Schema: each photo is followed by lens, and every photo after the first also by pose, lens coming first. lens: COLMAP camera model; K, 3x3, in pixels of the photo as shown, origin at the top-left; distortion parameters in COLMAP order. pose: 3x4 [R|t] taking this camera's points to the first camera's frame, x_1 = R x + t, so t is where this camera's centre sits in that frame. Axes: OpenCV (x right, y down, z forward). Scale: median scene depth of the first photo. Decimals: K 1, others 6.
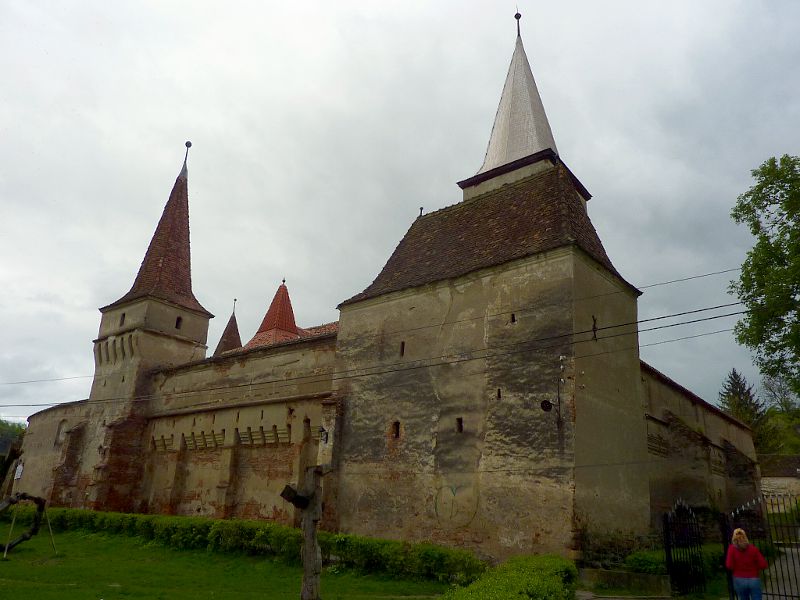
lens RADIAL K [[596.1, 0, 400.0], [0, 596.1, 300.0], [0, 0, 1]] dist [-0.022485, -0.009729]
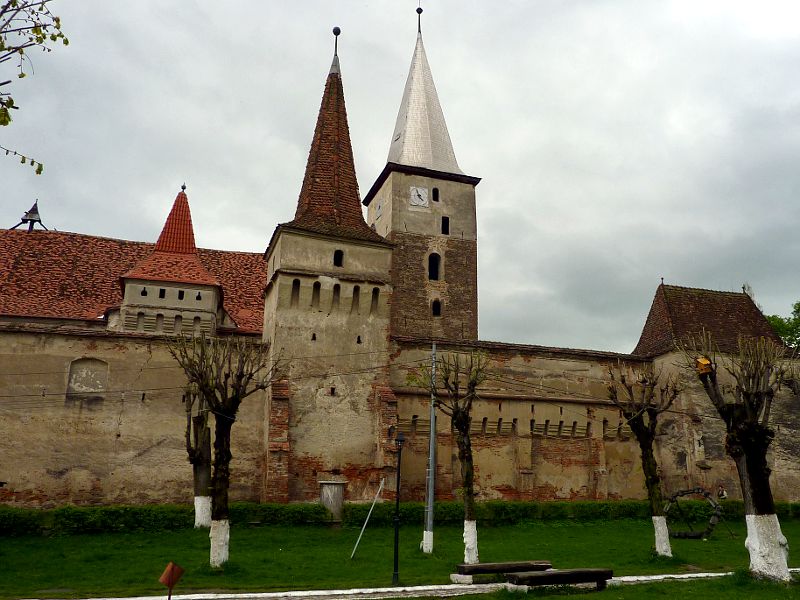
lens RADIAL K [[669.4, 0, 449.3], [0, 669.4, 313.7], [0, 0, 1]] dist [0.003388, -0.066553]
pose [[0.496858, 0.186774, 0.847495, -1.434278], [-0.280904, 0.958605, -0.046576, 0.130501], [-0.821112, -0.214923, 0.528756, 0.522181]]
